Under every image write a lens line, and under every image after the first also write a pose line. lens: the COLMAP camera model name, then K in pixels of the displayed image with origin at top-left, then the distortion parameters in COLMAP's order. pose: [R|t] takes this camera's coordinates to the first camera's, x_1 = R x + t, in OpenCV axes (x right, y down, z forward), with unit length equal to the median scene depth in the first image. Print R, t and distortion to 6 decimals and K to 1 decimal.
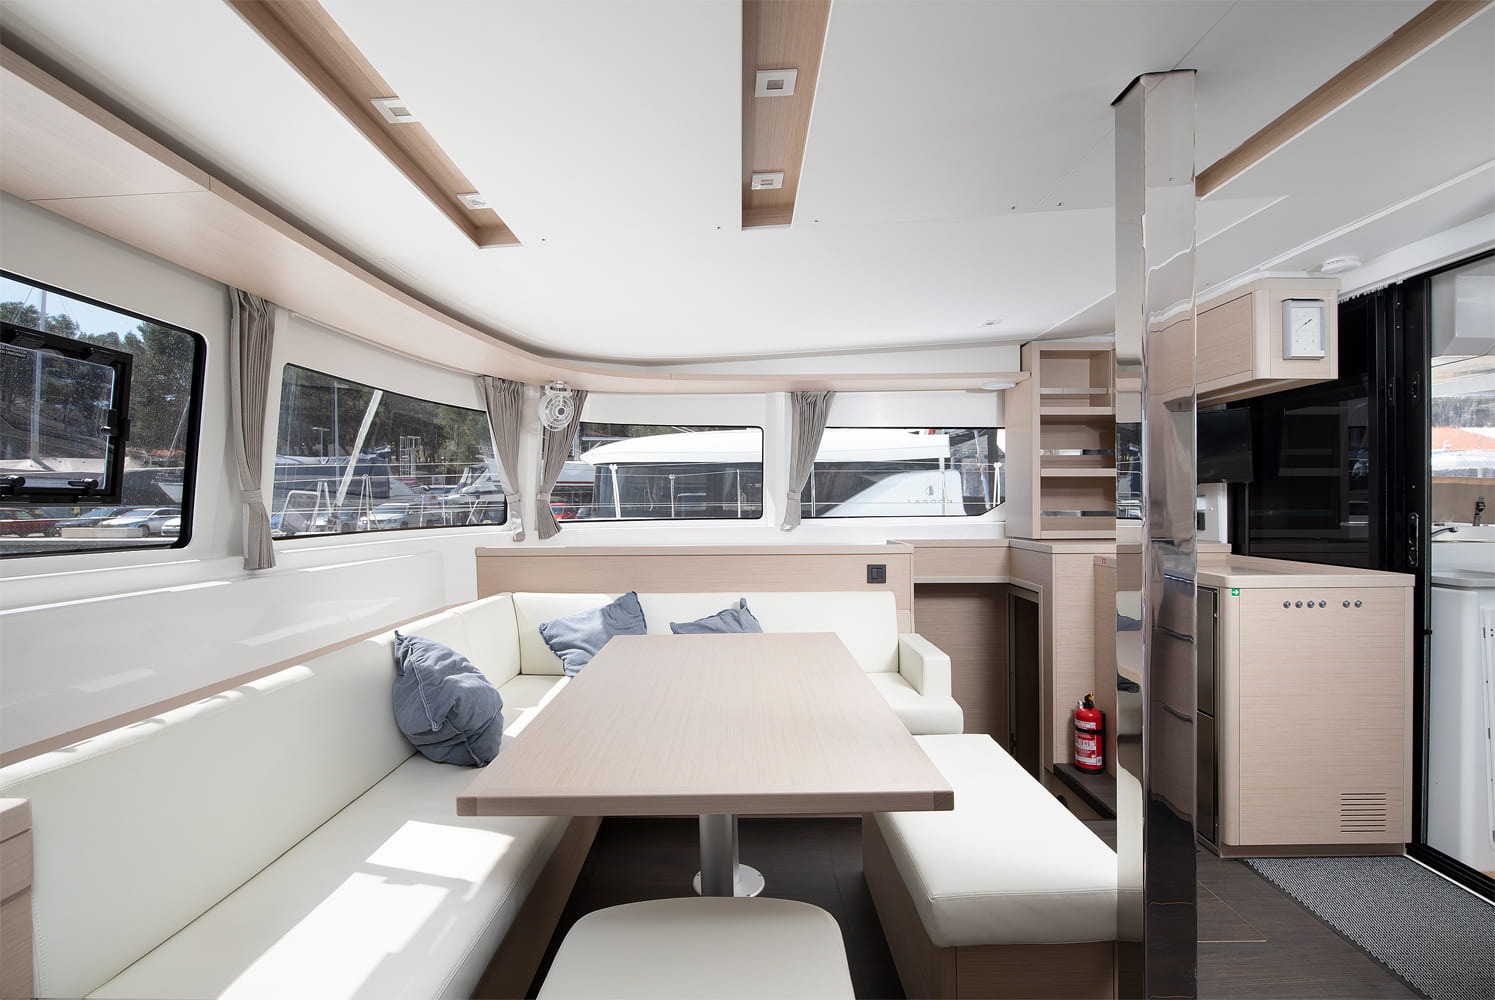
lens RADIAL K [[733.4, 0, 755.6], [0, 733.4, 481.5], [0, 0, 1]] dist [0.031840, -0.000007]
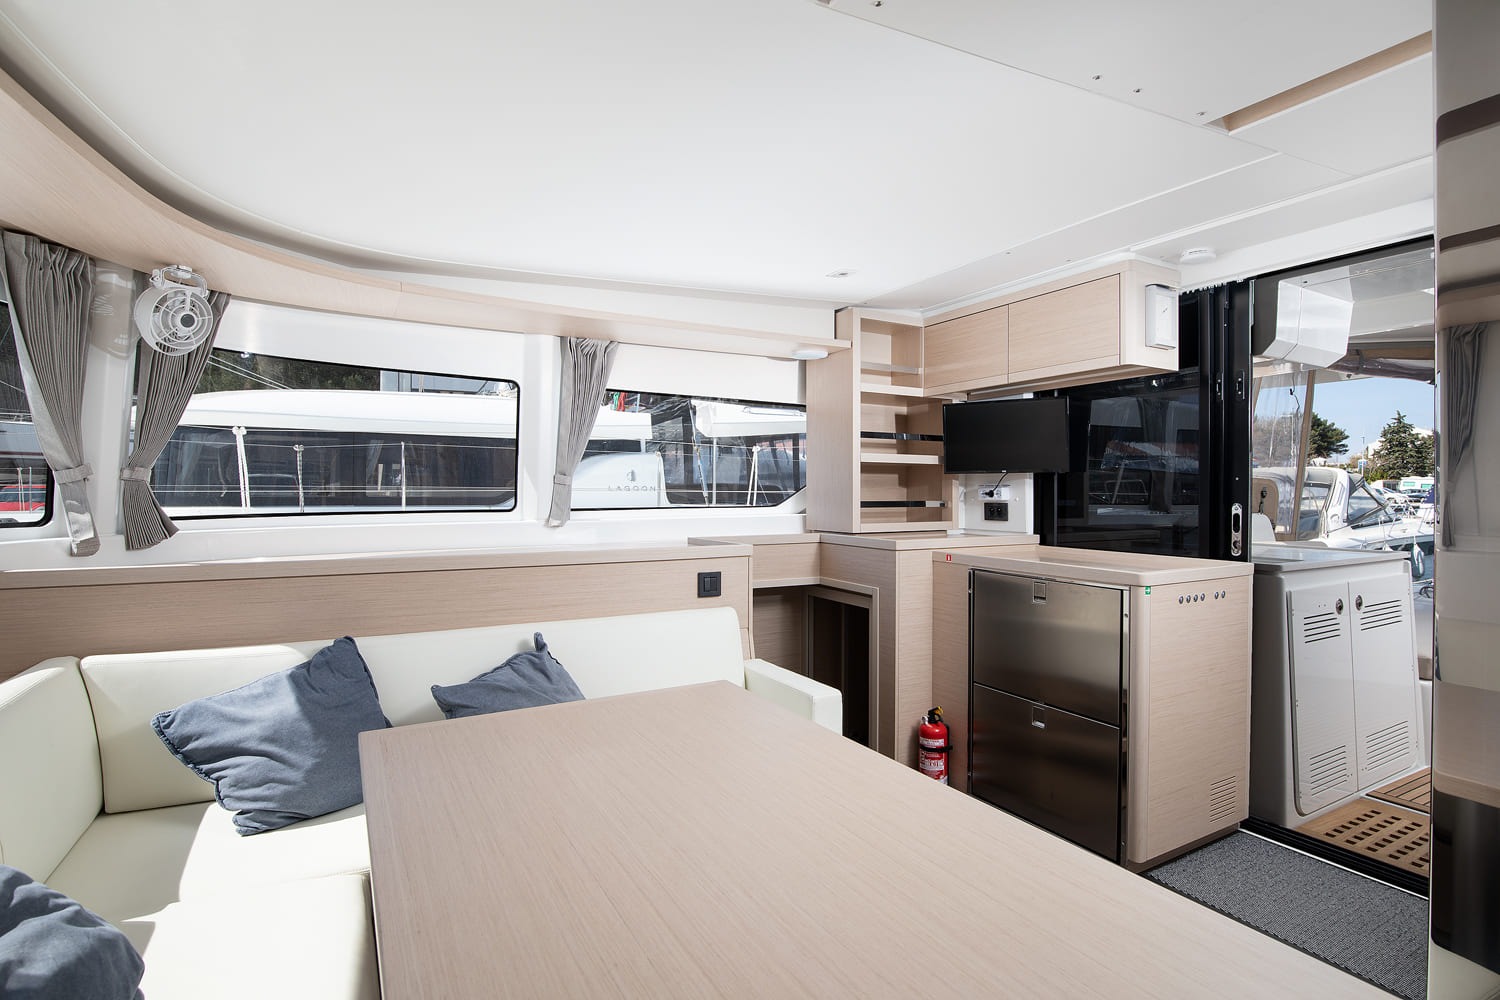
lens RADIAL K [[736.6, 0, 747.0], [0, 736.6, 482.9], [0, 0, 1]] dist [-0.003913, 0.001353]
pose [[0.878177, 0.012890, 0.478162, -0.166608], [-0.022523, 0.999642, 0.014417, 0.010303], [-0.477805, -0.023430, 0.878153, 0.325796]]
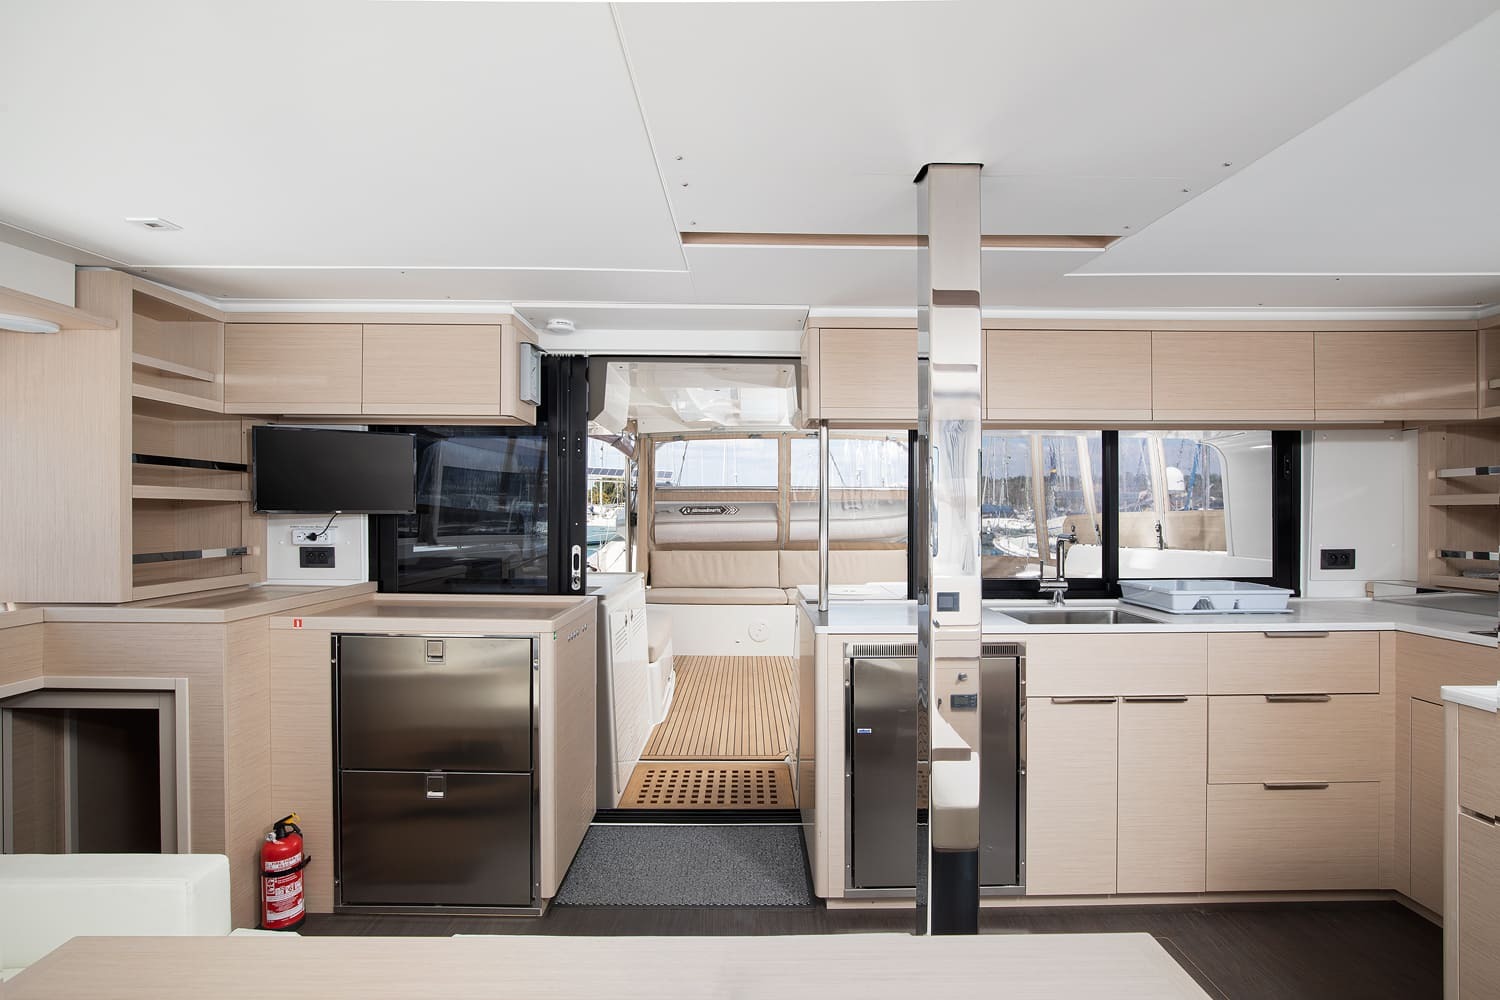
lens RADIAL K [[694.1, 0, 750.0], [0, 694.1, 500.0], [0, 0, 1]] dist [-0.014098, 0.000693]
pose [[0.007087, 0.023439, 0.999700, -0.195474], [-0.036740, 0.999056, -0.023163, -0.011984], [-0.999300, -0.036565, 0.007942, 0.546199]]
